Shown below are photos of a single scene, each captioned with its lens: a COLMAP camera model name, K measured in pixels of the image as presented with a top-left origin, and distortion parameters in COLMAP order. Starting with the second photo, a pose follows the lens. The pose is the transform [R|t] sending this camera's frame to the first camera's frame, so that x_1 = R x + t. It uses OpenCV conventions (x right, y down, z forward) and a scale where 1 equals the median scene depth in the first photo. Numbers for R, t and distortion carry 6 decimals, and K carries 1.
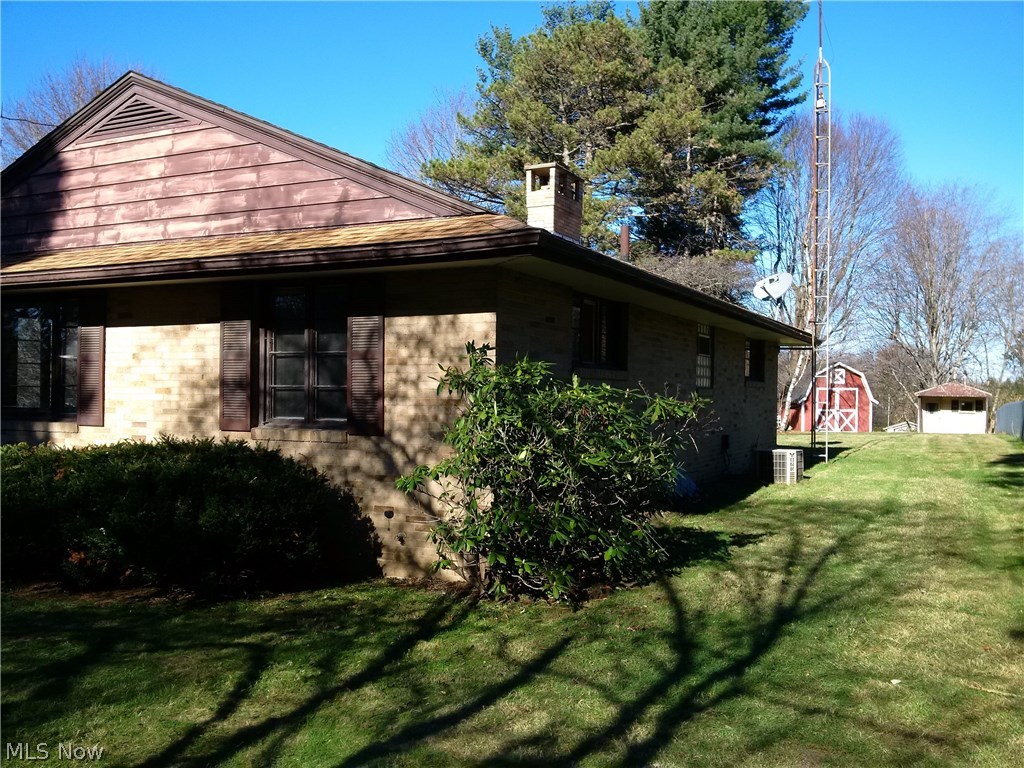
lens RADIAL K [[931.8, 0, 512.0], [0, 931.8, 384.0], [0, 0, 1]] dist [0.120353, -0.206784]
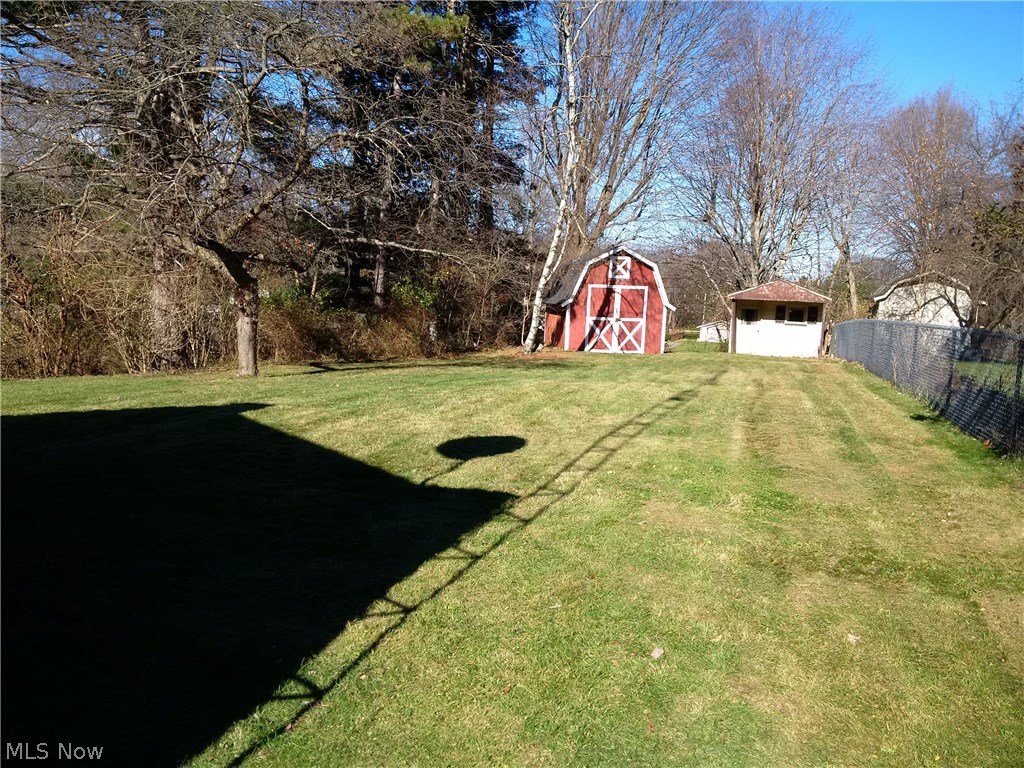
lens RADIAL K [[918.2, 0, 512.0], [0, 918.2, 384.0], [0, 0, 1]] dist [0.122669, 0.000302]
pose [[0.985081, 0.008890, 0.171863, 0.155750], [-0.029268, 0.992770, 0.116409, -0.000135], [-0.169586, -0.119702, 0.978219, 0.359581]]
